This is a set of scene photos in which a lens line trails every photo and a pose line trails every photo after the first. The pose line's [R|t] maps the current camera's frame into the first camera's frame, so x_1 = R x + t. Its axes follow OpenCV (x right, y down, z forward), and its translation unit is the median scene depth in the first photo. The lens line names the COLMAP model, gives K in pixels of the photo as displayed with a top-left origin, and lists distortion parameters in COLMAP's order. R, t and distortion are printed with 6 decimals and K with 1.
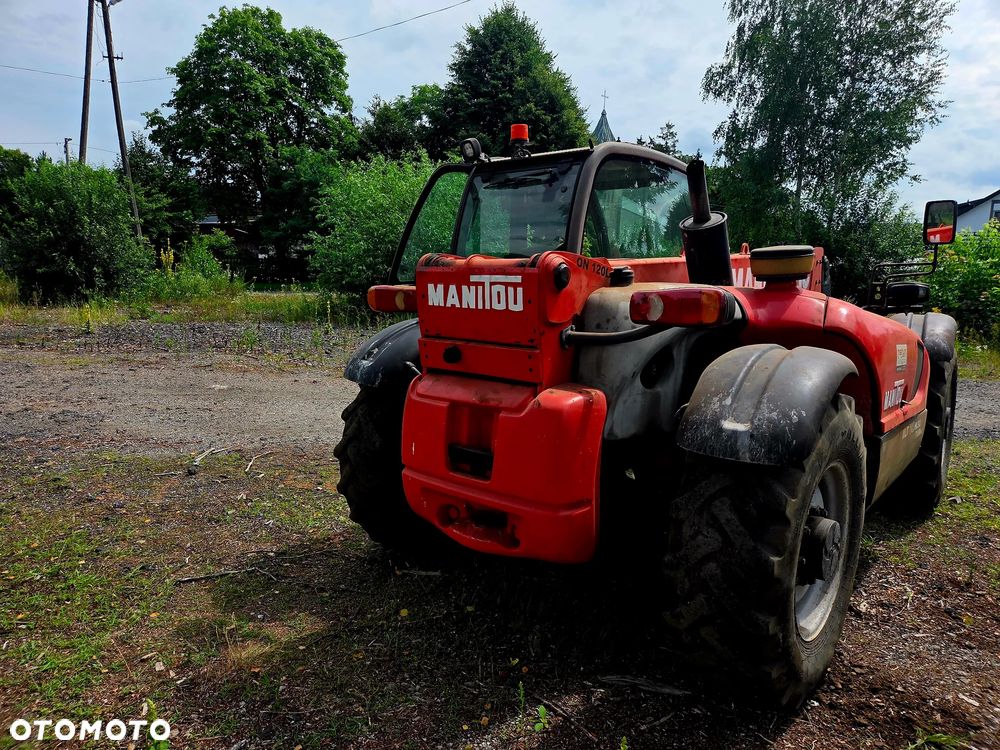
lens RADIAL K [[650.3, 0, 502.9], [0, 650.3, 373.9], [0, 0, 1]] dist [0.075727, -0.058408]
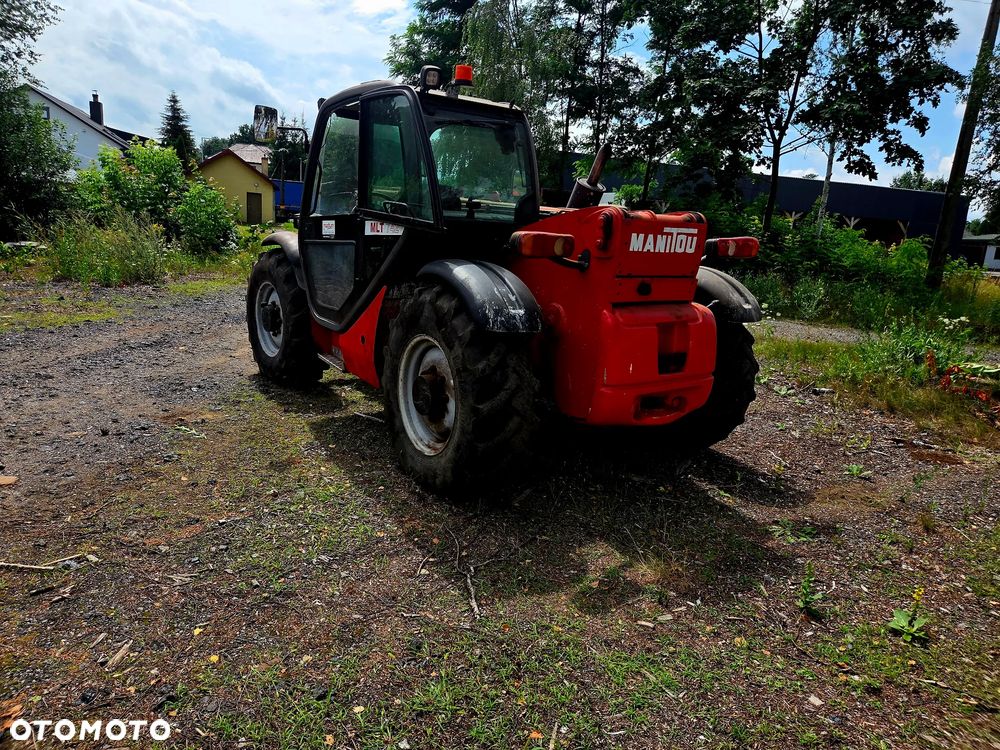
lens RADIAL K [[650.3, 0, 502.9], [0, 650.3, 373.9], [0, 0, 1]] dist [0.075727, -0.058408]
pose [[0.280379, -0.209614, 0.936723, -1.459866], [0.096503, 0.977077, 0.189758, -0.143217], [-0.955026, 0.037193, 0.294180, 0.922643]]
